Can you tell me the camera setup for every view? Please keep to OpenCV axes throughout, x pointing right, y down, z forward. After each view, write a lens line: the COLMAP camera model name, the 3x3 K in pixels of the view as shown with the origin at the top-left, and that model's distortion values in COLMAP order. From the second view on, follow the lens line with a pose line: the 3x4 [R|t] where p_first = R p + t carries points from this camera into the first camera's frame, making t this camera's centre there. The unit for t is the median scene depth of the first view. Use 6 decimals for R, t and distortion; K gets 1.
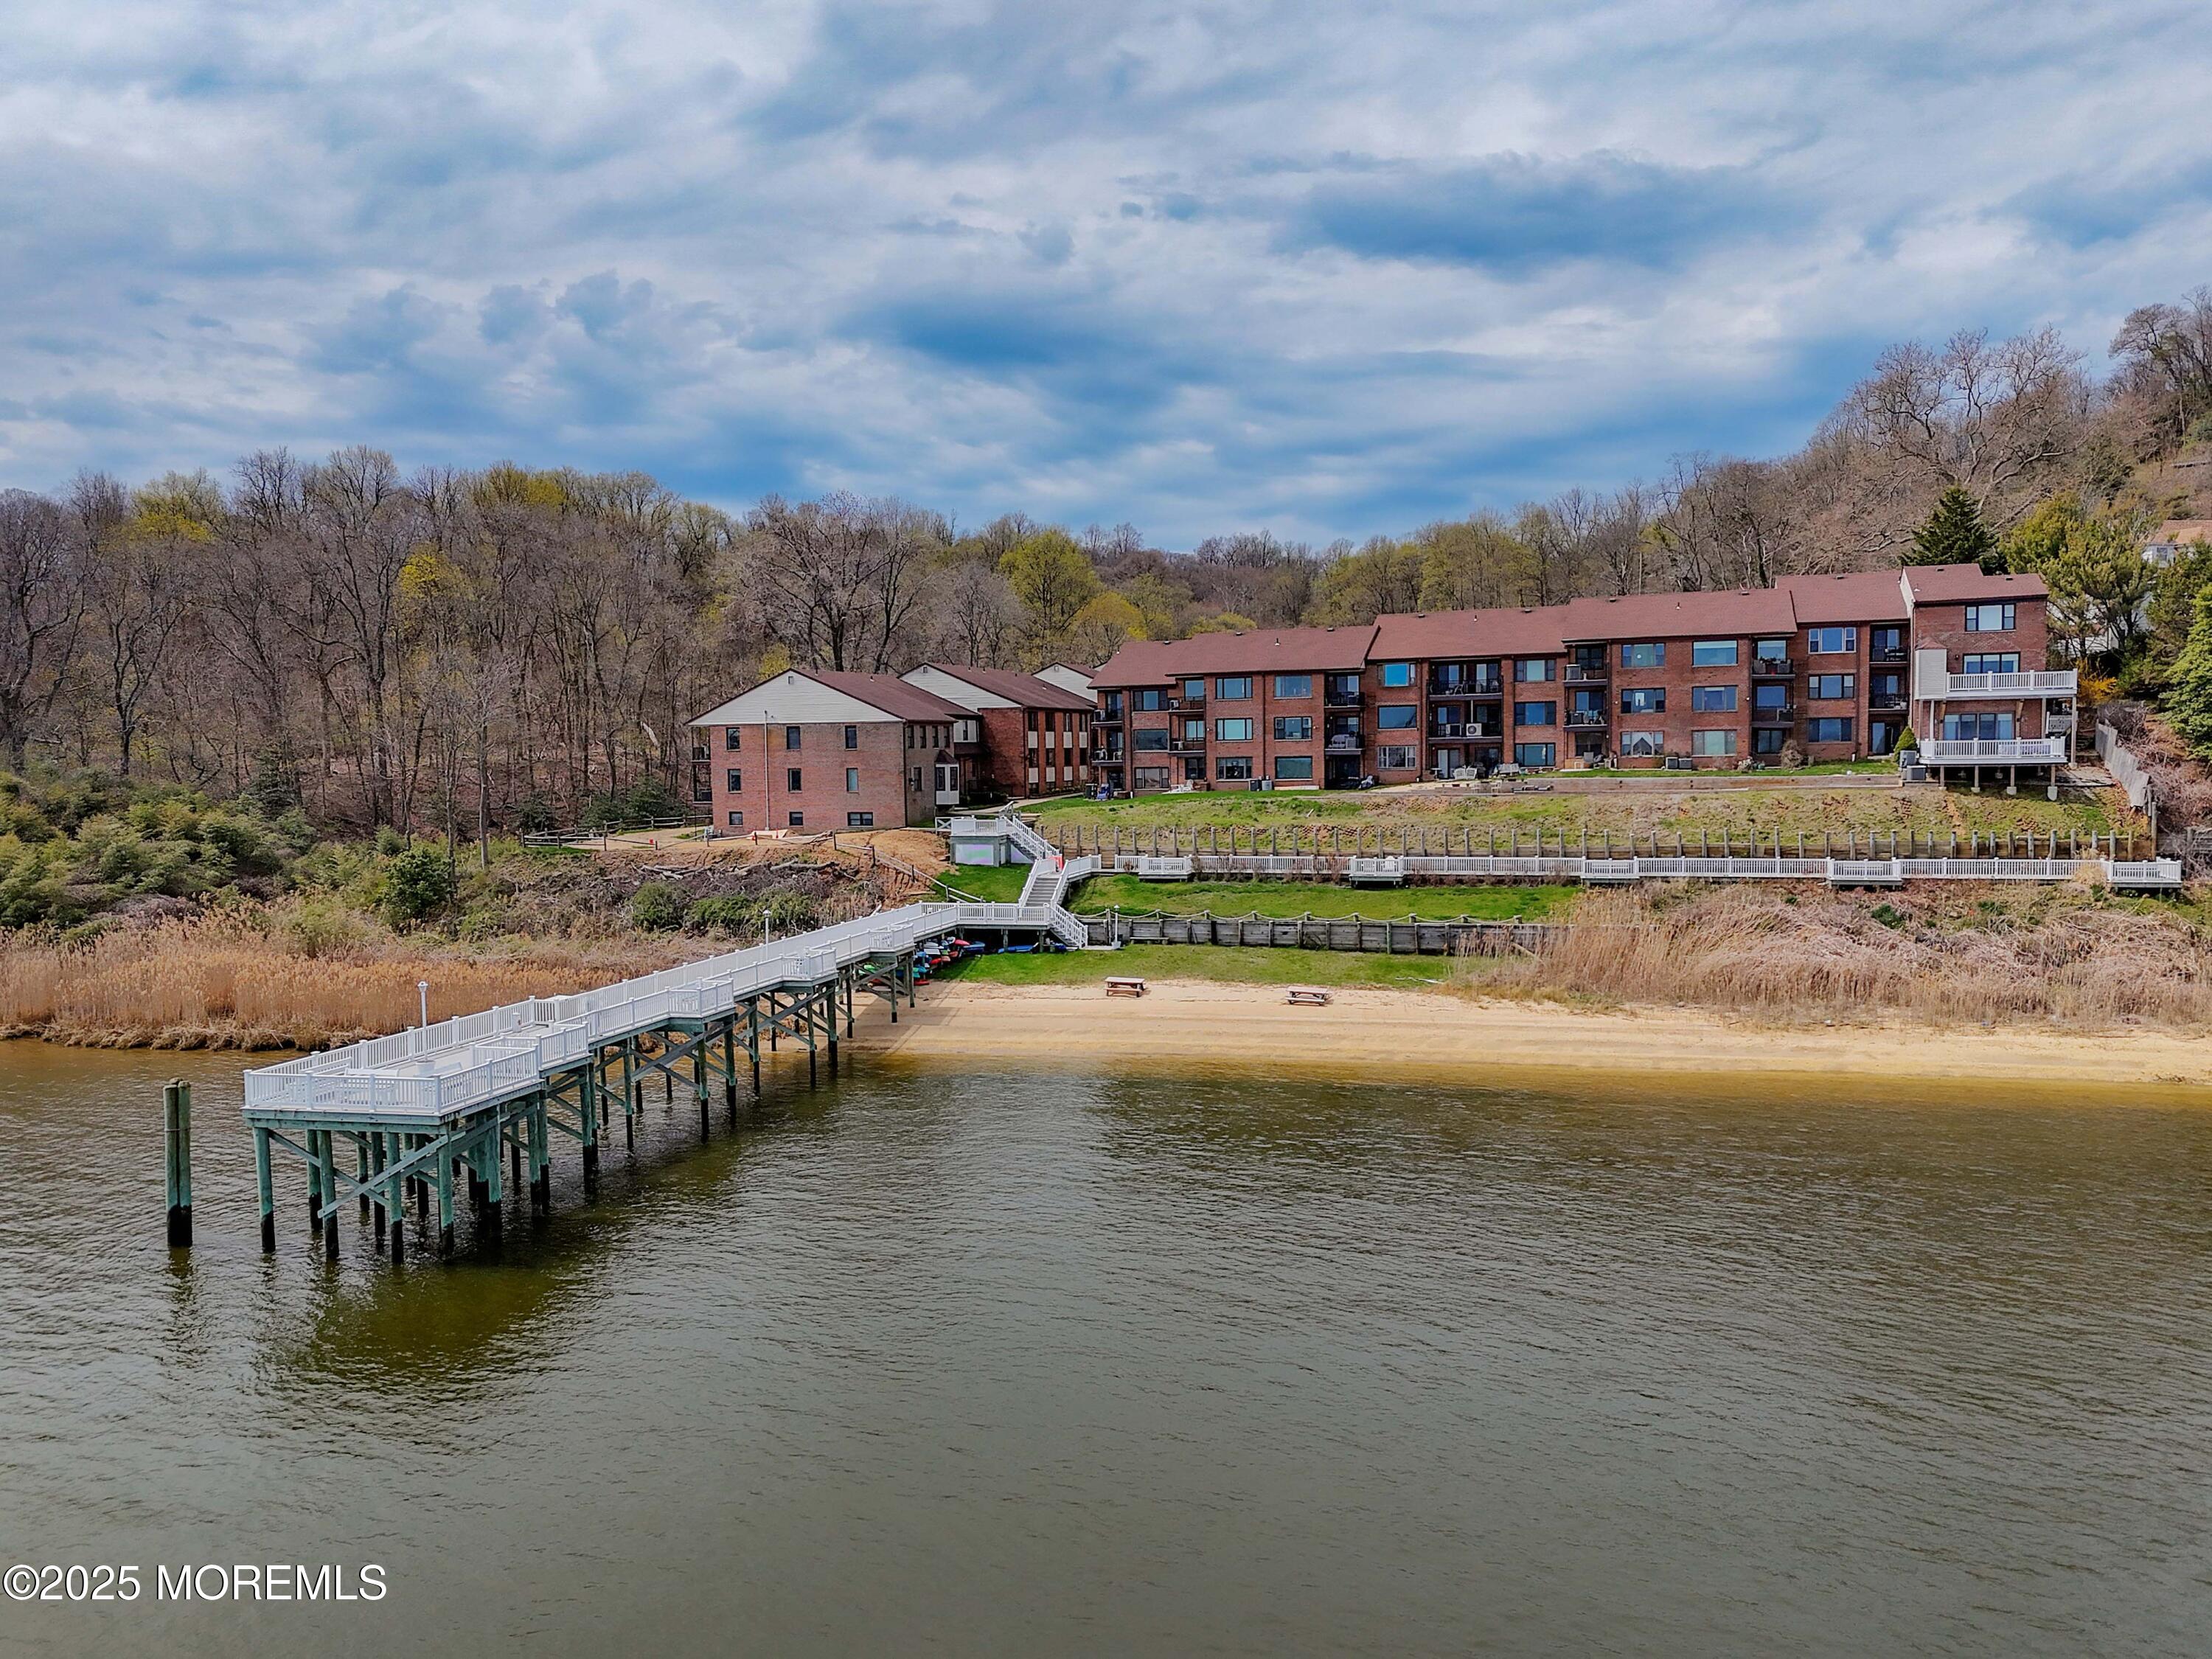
lens RADIAL K [[1570.5, 0, 1106.0], [0, 1570.5, 829.5], [0, 0, 1]] dist [0.088835, -0.085445]
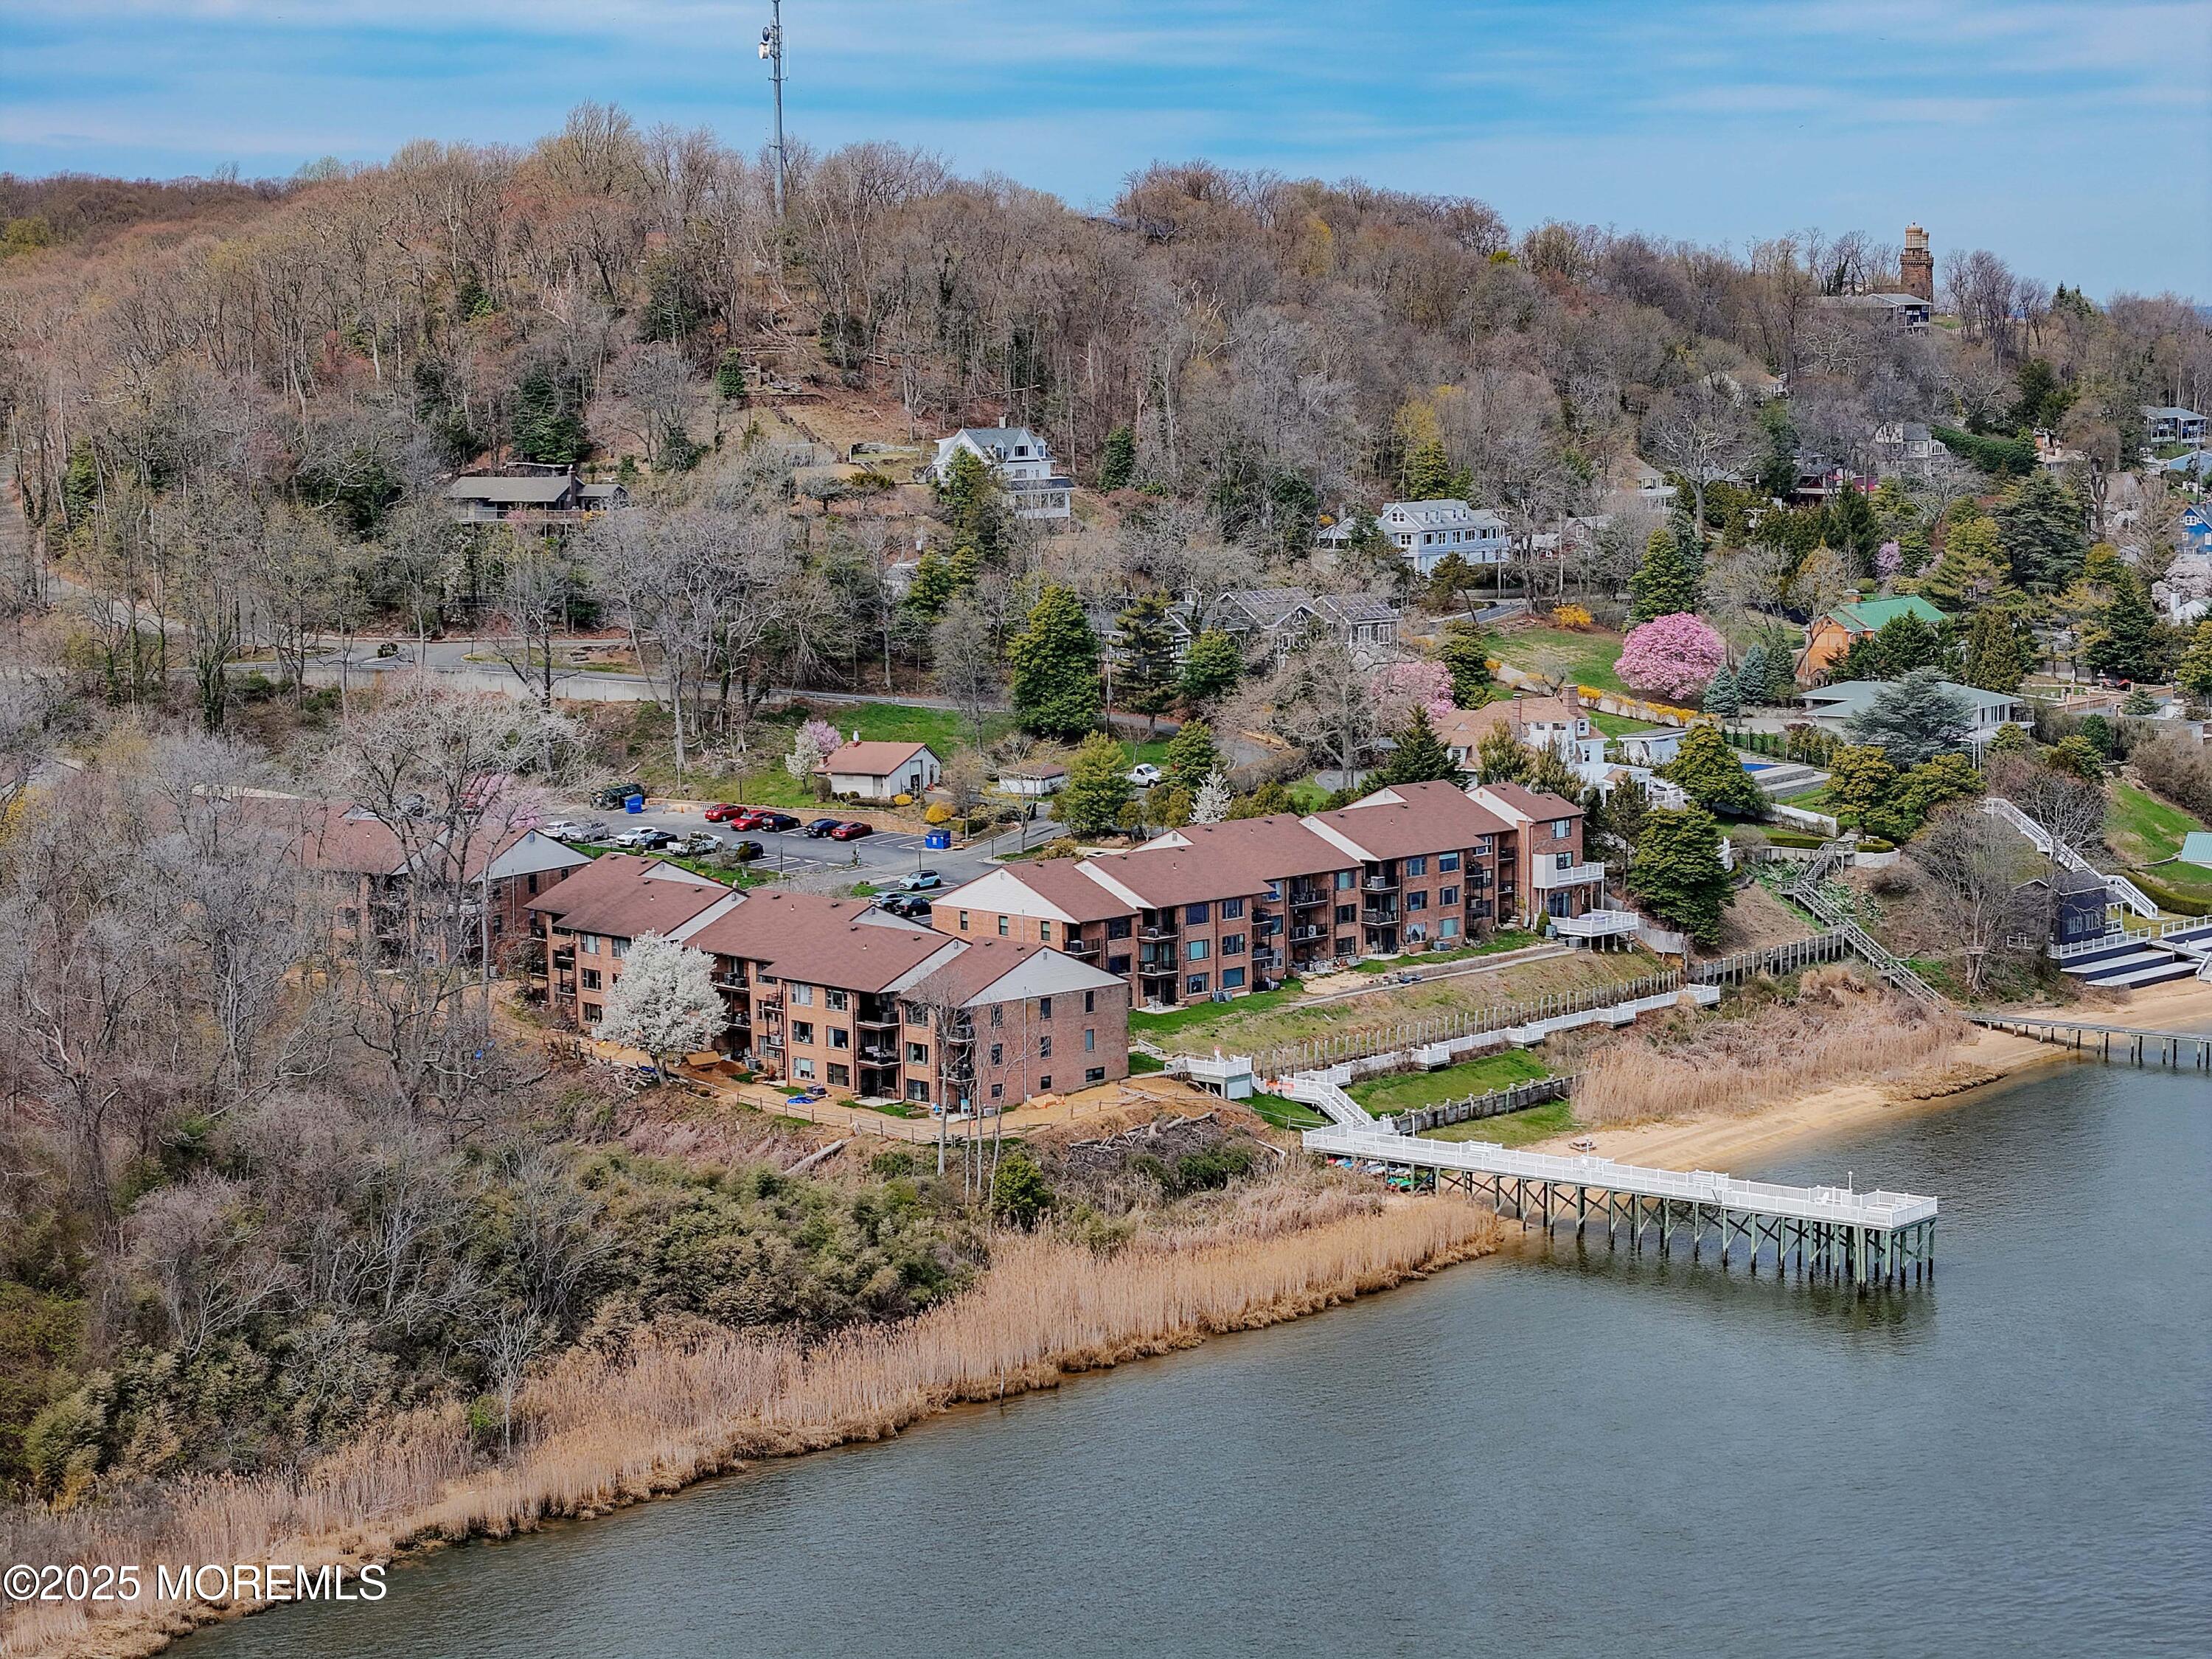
lens RADIAL K [[4168.7, 0, 1106.0], [0, 4168.7, 829.5], [0, 0, 1]] dist [-0.209847, 0.929593]
pose [[0.451268, -0.091053, 0.887731, -2.849724], [0.049924, 0.995799, 0.076759, -0.419048], [-0.890991, 0.009680, 0.453918, -0.343288]]
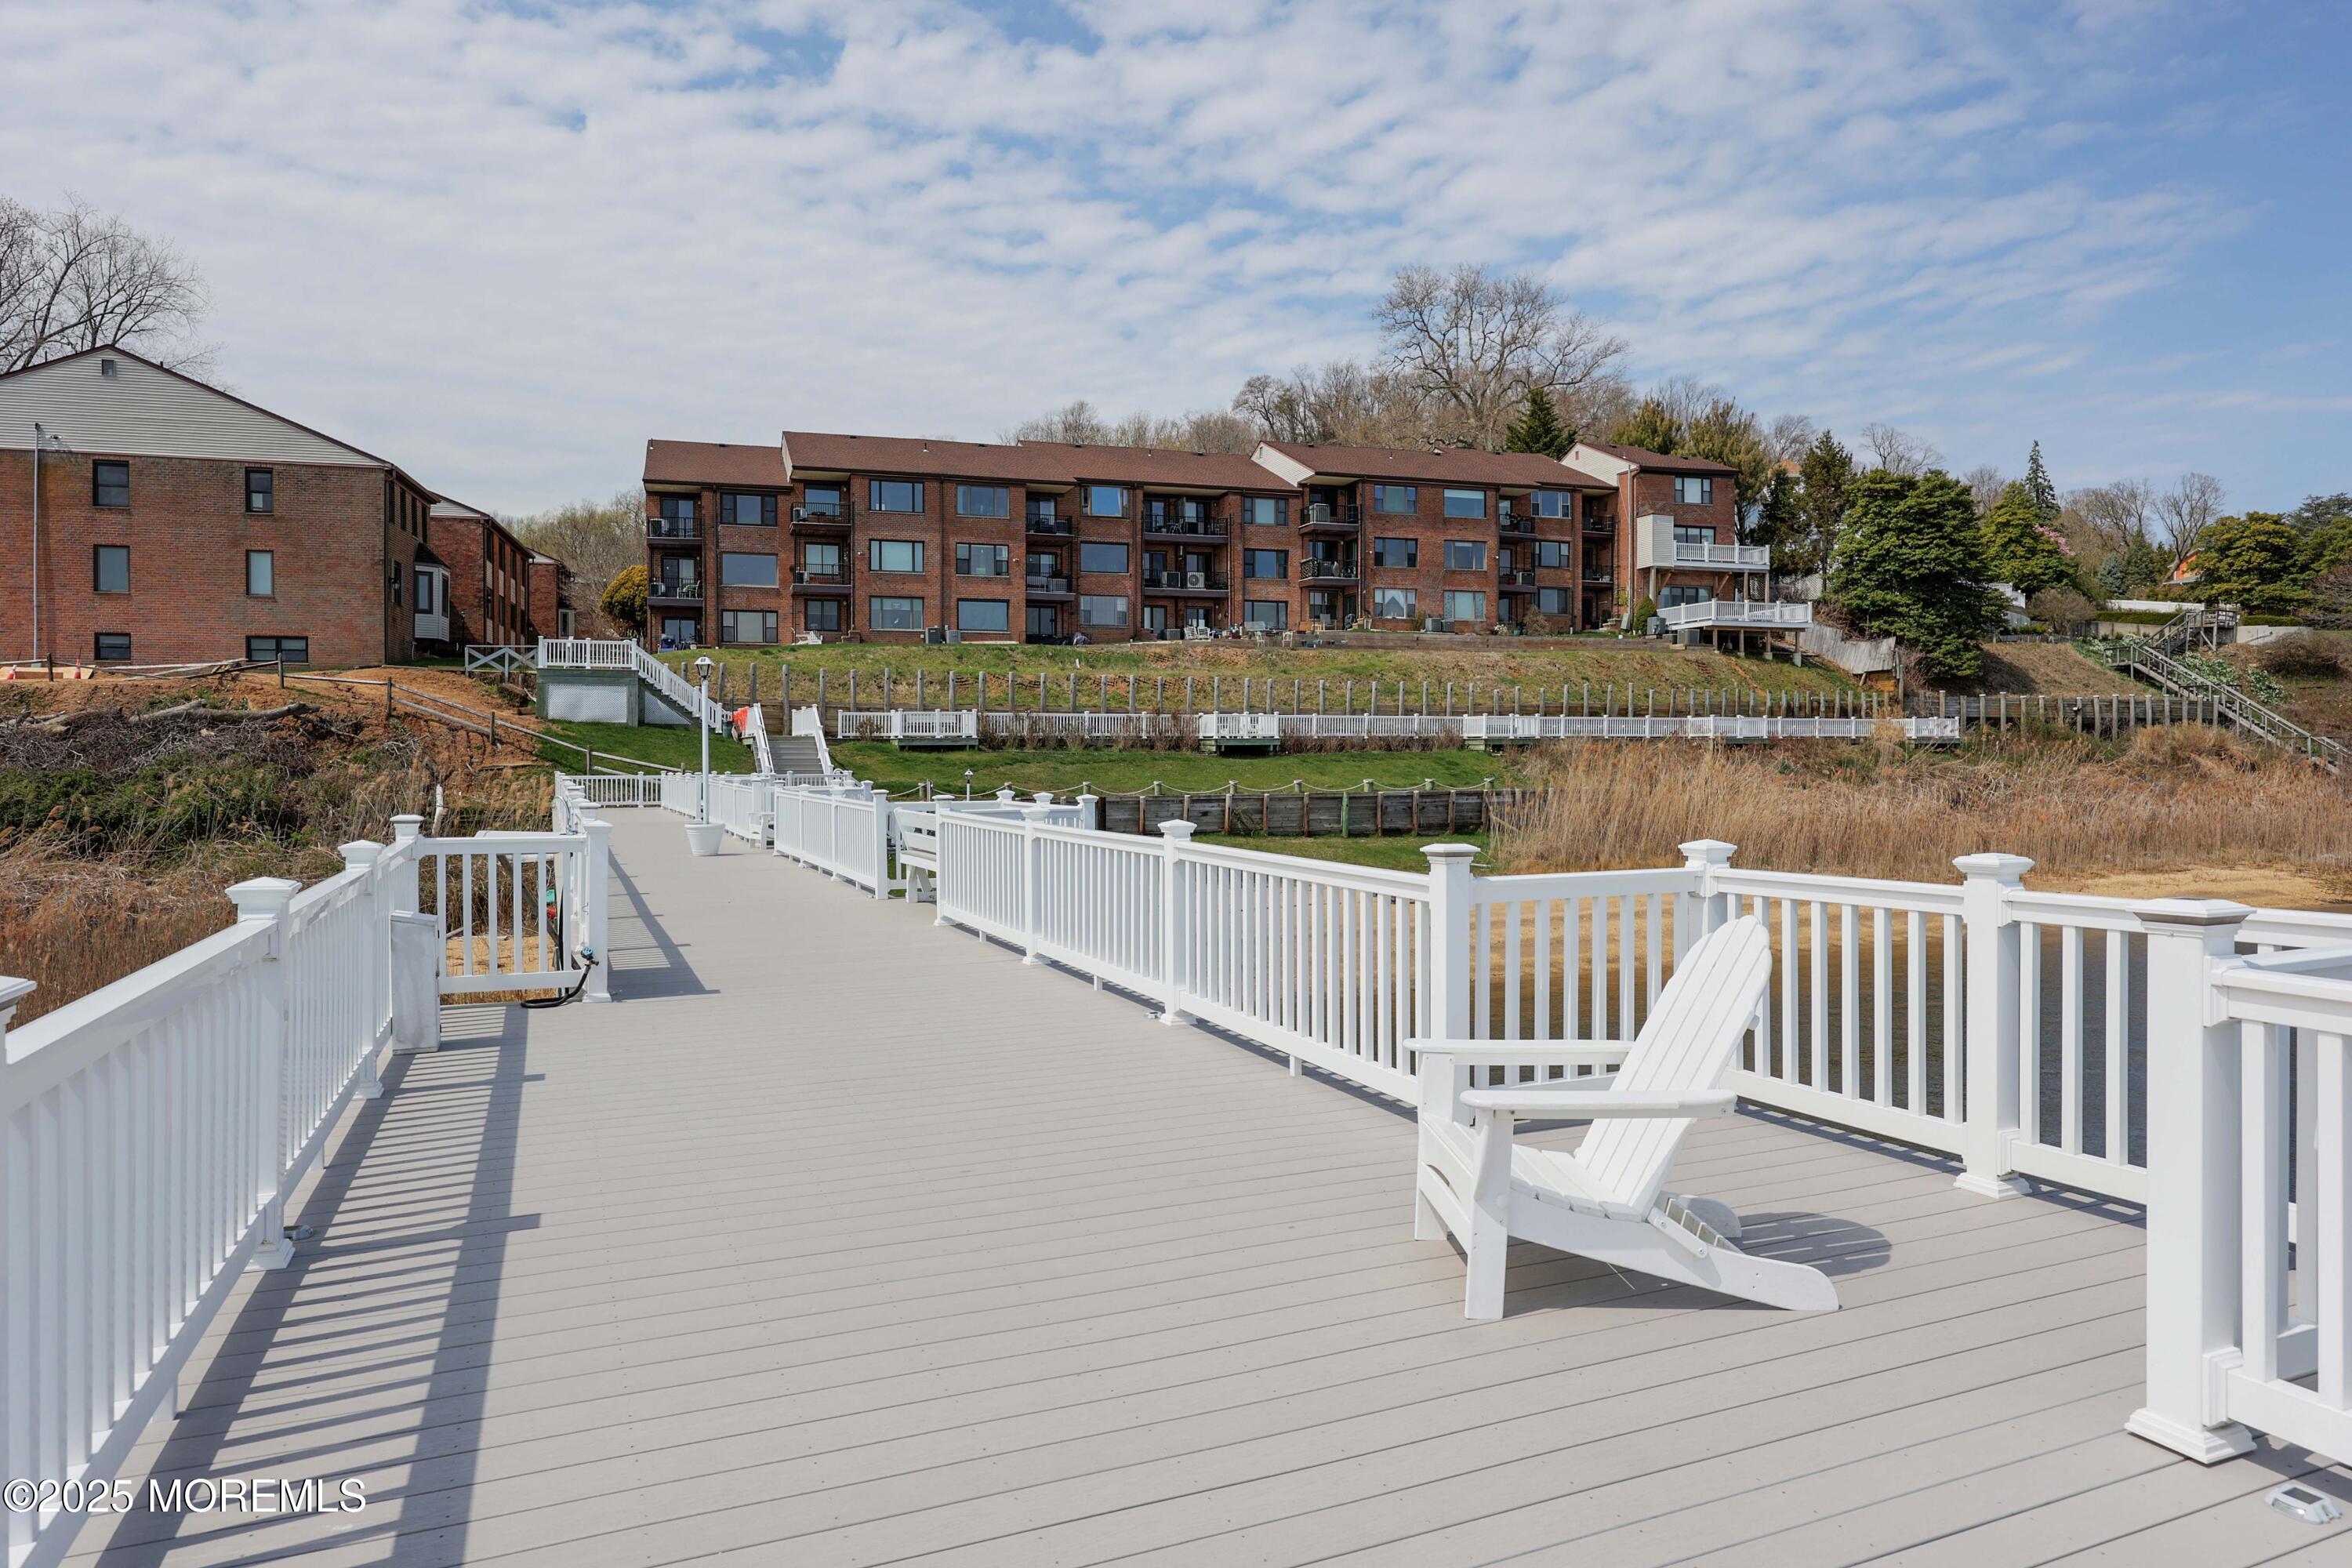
lens RADIAL K [[1412.0, 0, 1176.0], [0, 1412.0, 784.0], [0, 0, 1]] dist [0.003781, 0.002337]
pose [[0.798273, -0.002822, 0.602289, -0.210988], [0.021687, 0.999475, -0.024061, 0.058350], [-0.601905, 0.032269, 0.797916, 0.472914]]
